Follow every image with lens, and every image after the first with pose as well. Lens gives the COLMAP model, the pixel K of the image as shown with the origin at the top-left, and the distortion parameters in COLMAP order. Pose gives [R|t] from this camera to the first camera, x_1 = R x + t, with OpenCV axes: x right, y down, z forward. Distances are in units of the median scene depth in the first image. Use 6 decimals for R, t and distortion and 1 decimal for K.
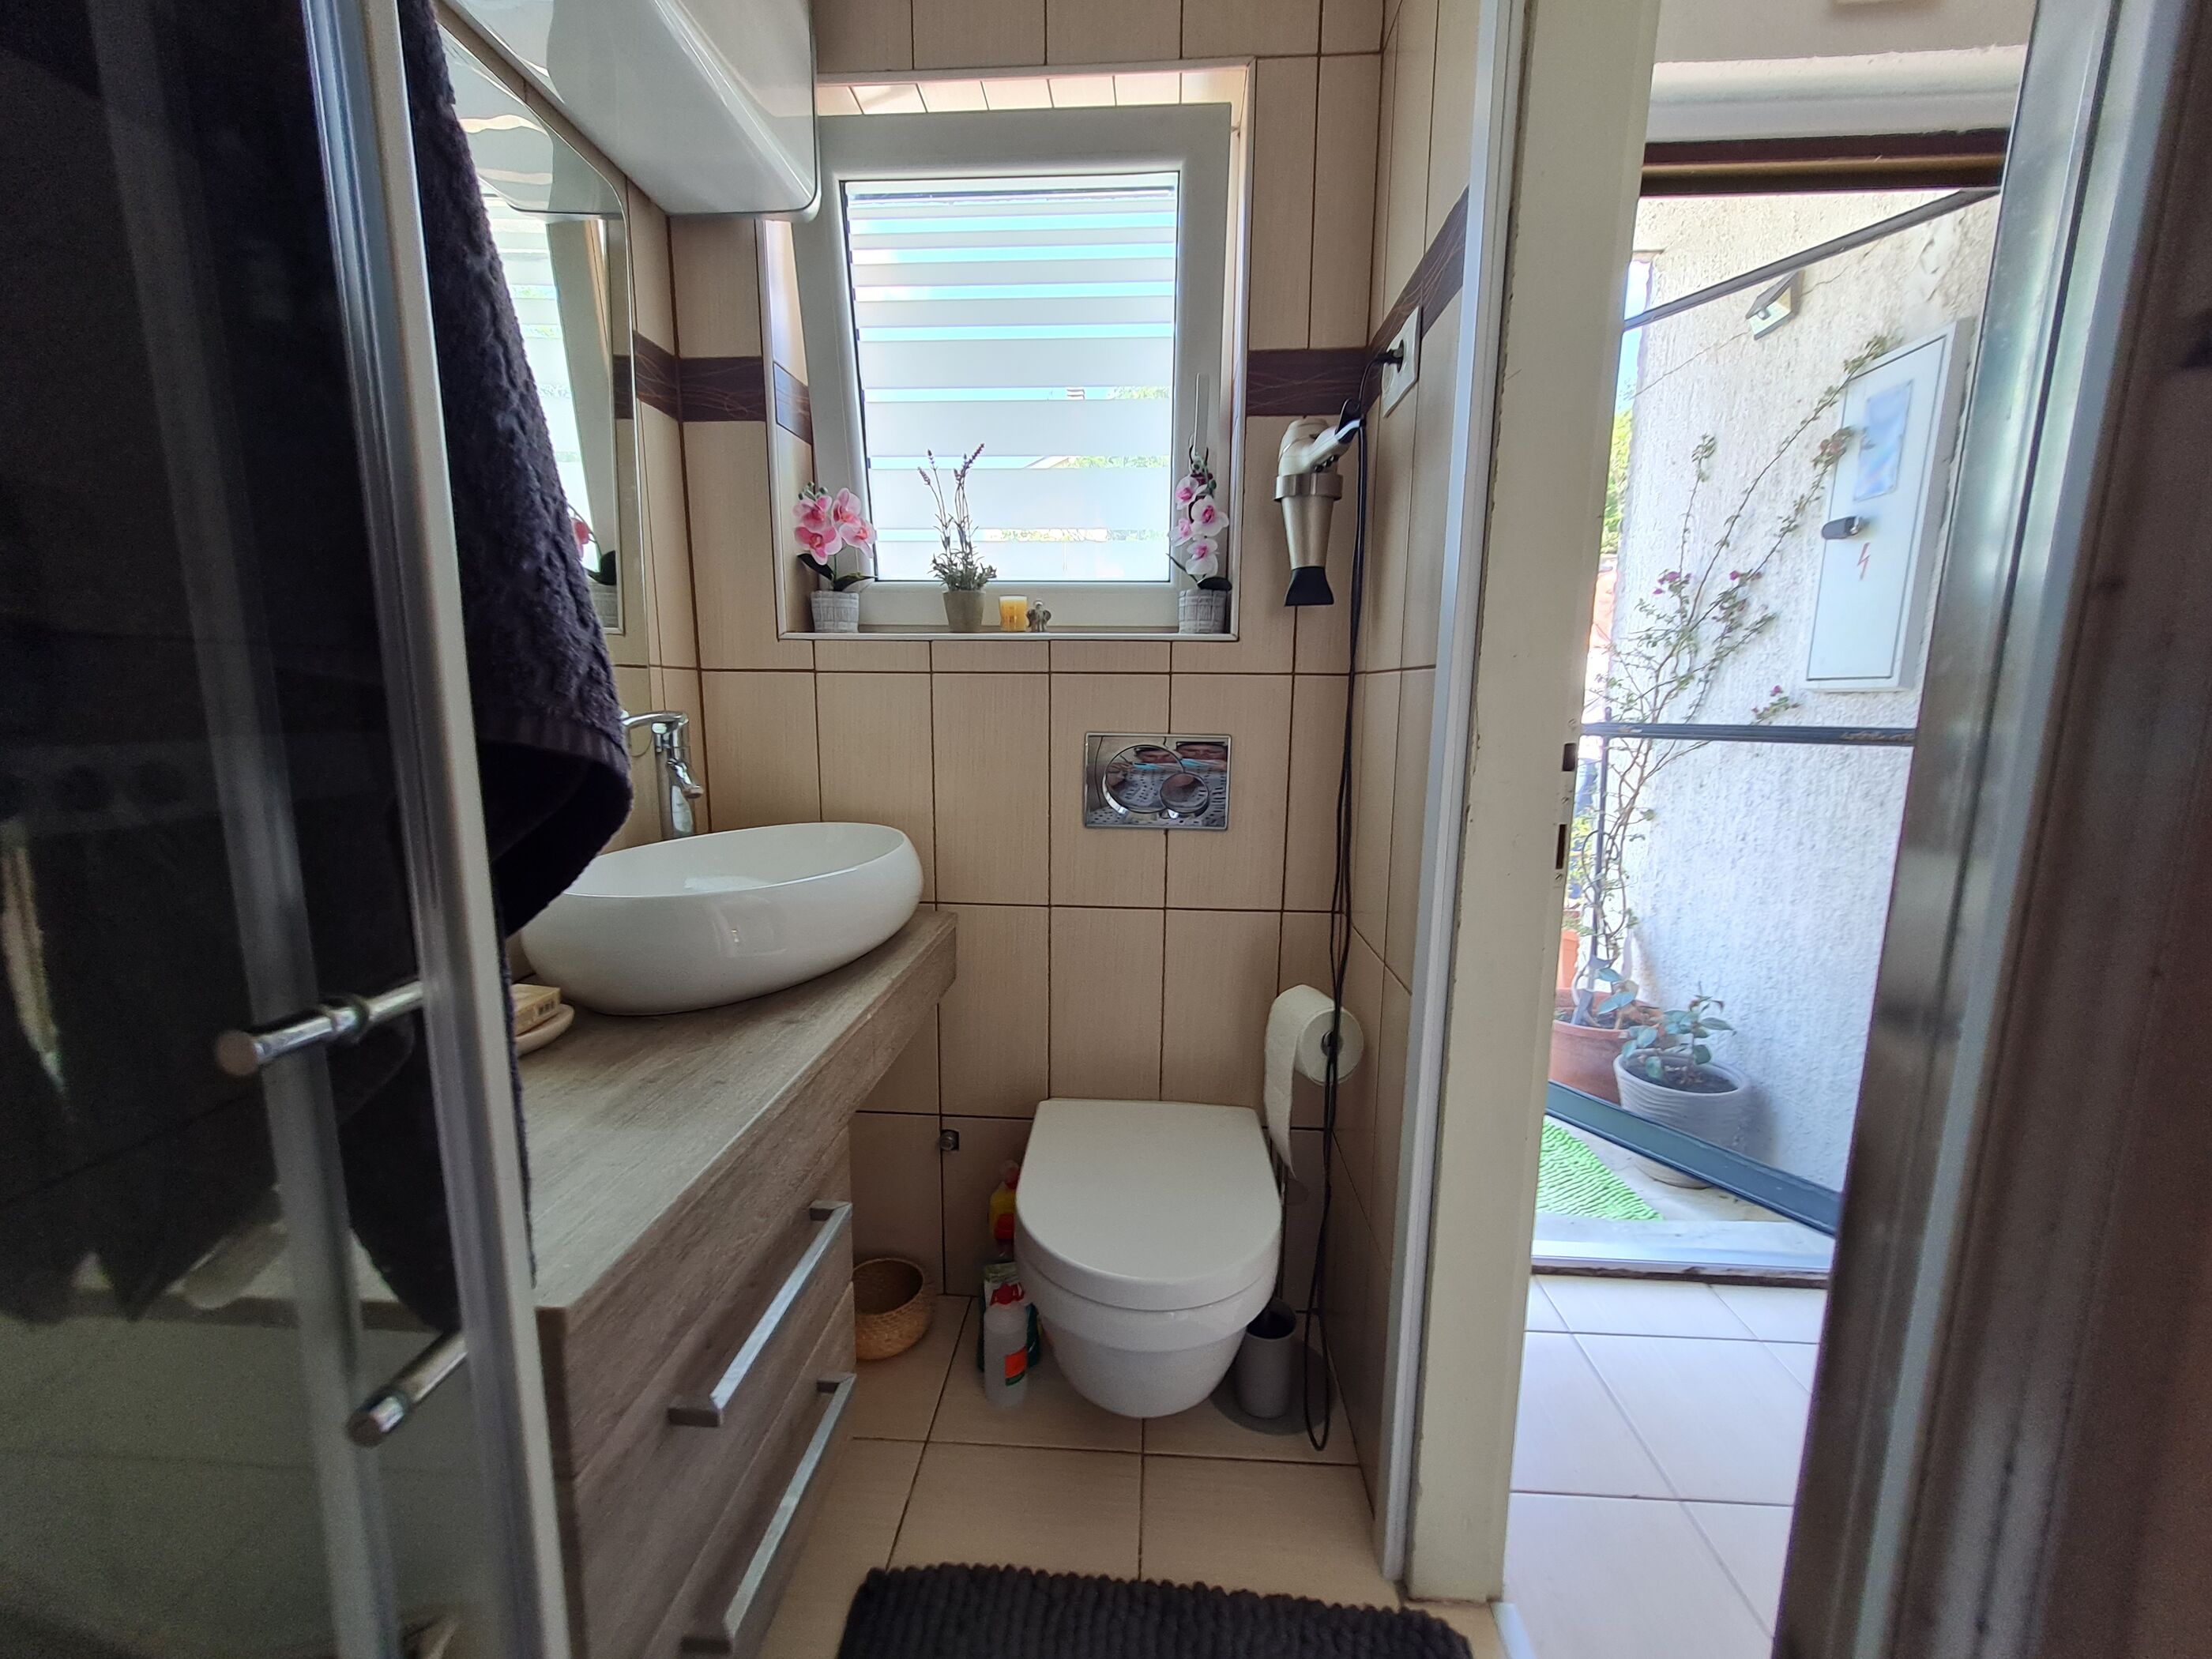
lens RADIAL K [[869.9, 0, 1095.6], [0, 869.9, 837.4], [0, 0, 1]] dist [0.000276, -0.000092]
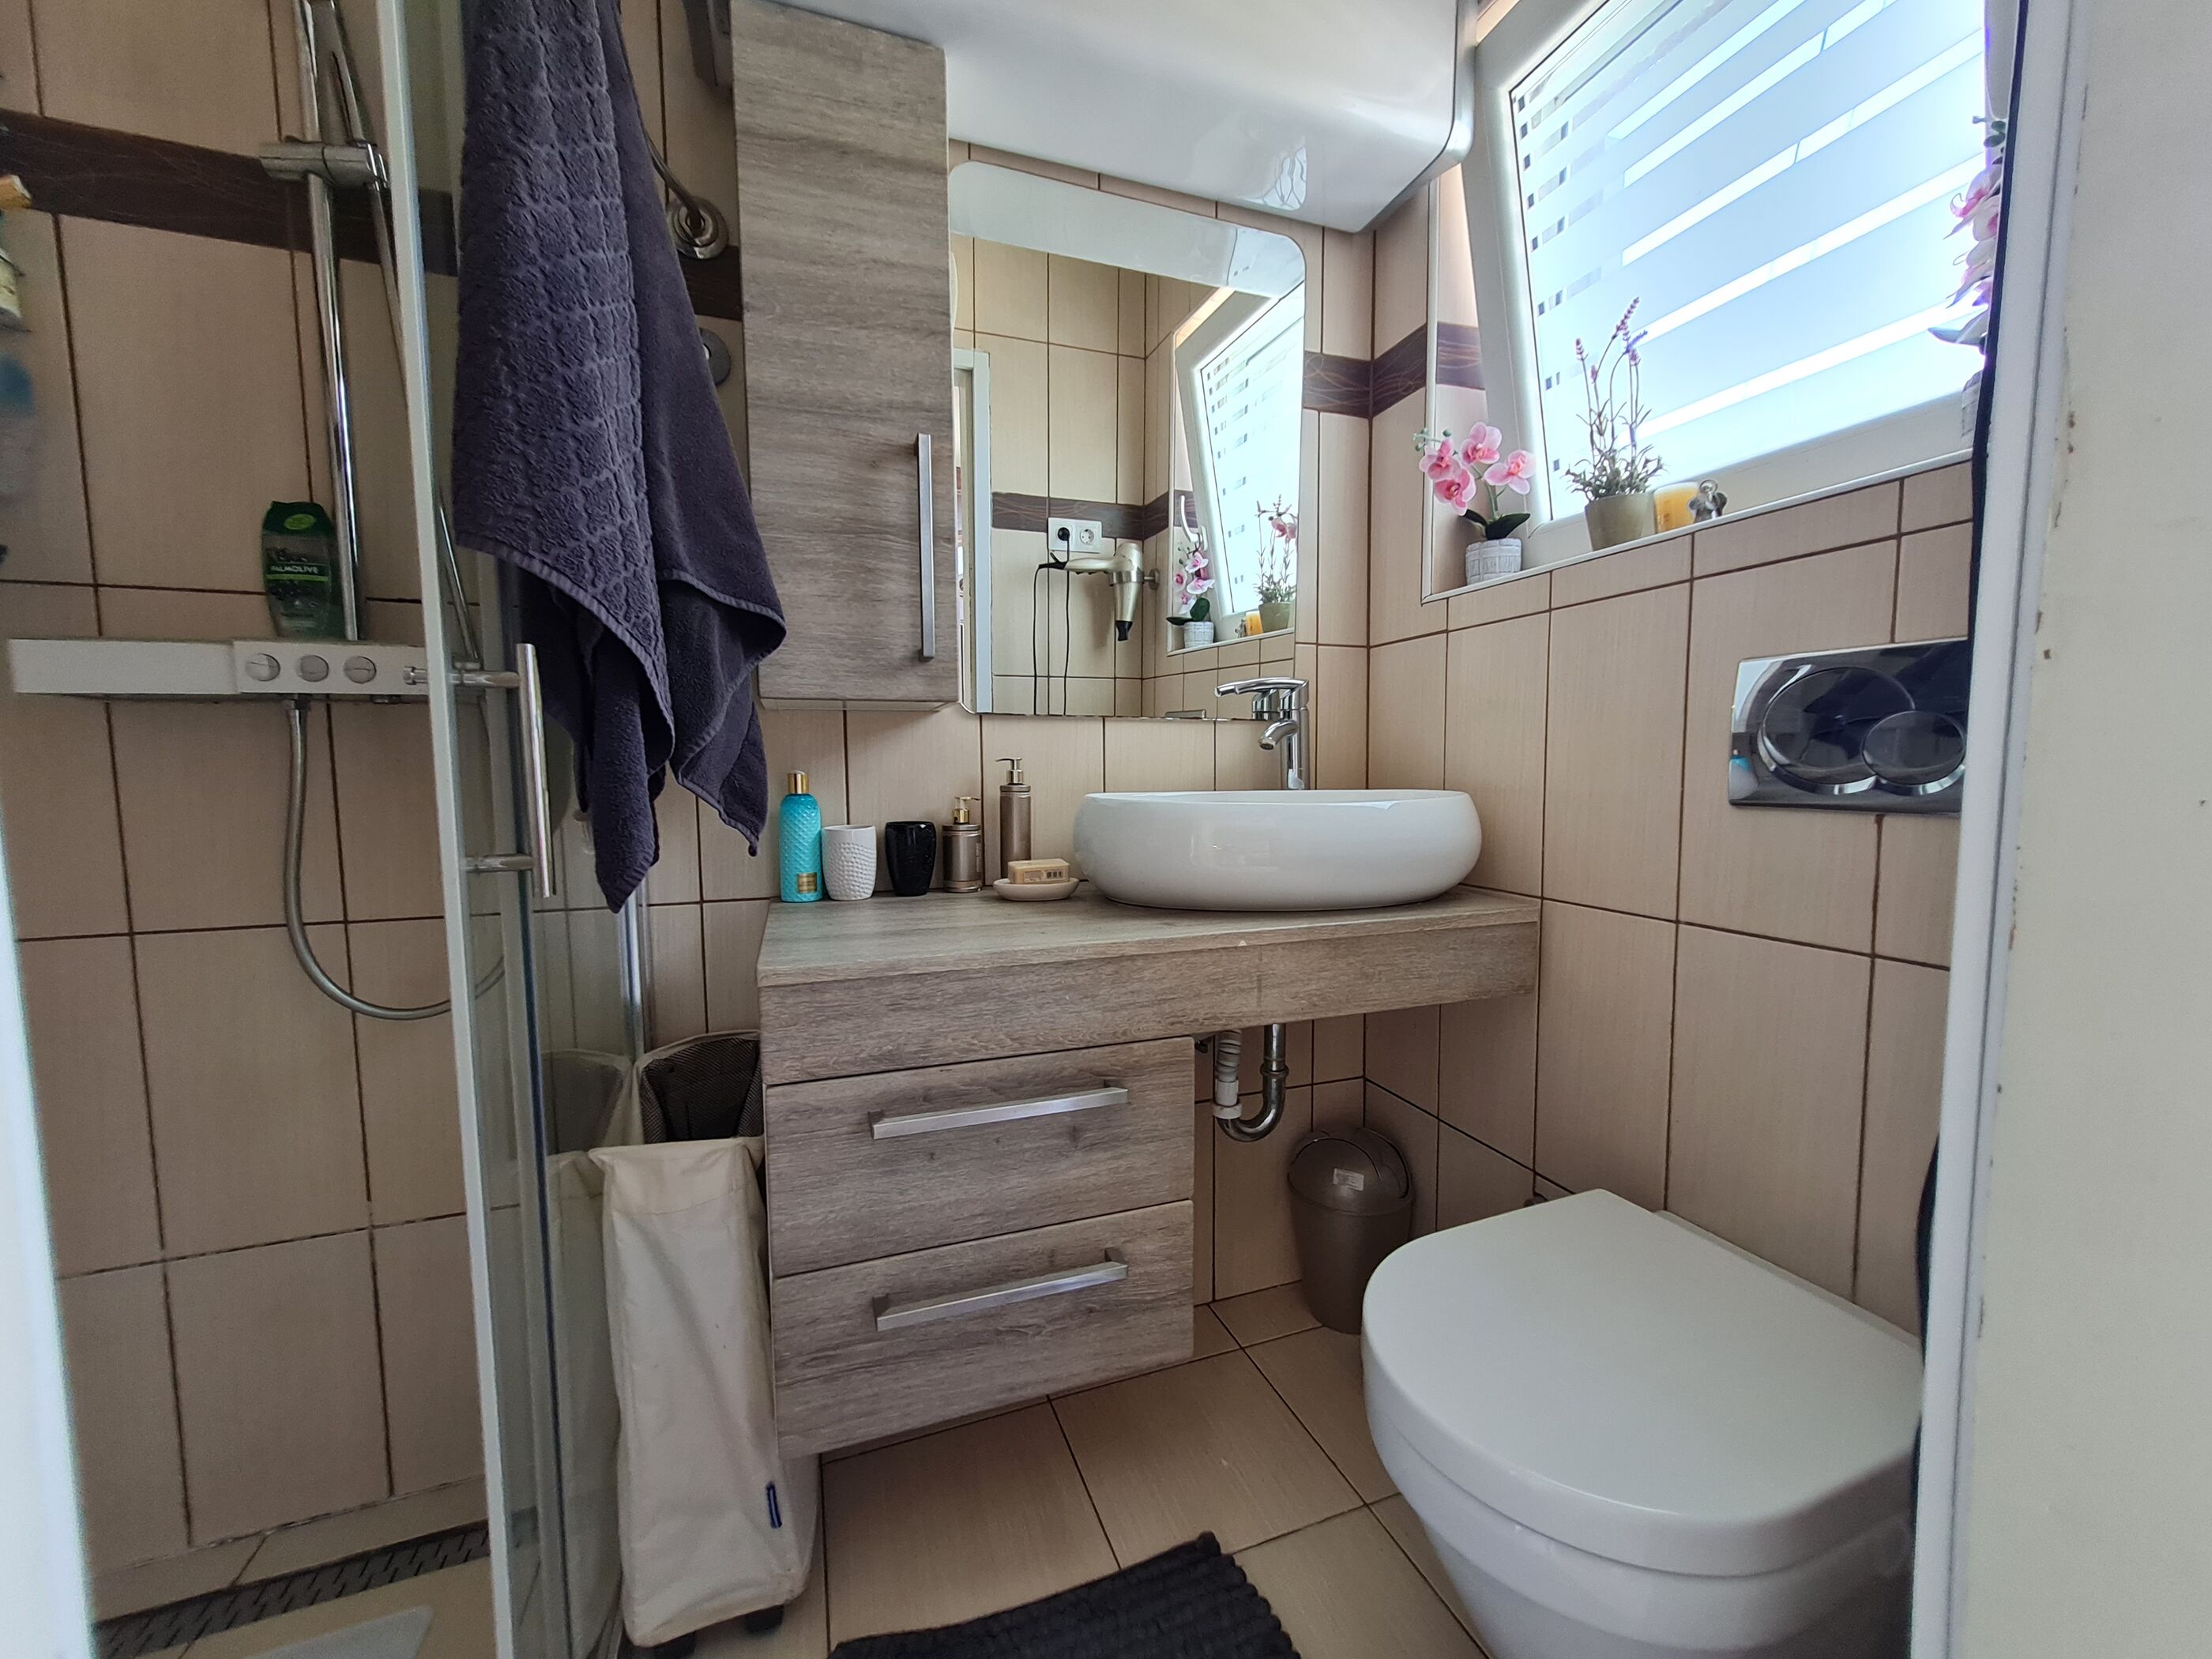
lens RADIAL K [[869.9, 0, 1097.7], [0, 869.9, 830.5], [0, 0, 1]] dist [0.000276, -0.000092]
pose [[0.419842, 0.061554, -0.905508, 0.392006], [-0.138376, 0.990375, 0.003165, 0.072910], [0.896987, 0.123972, 0.424318, 0.302954]]
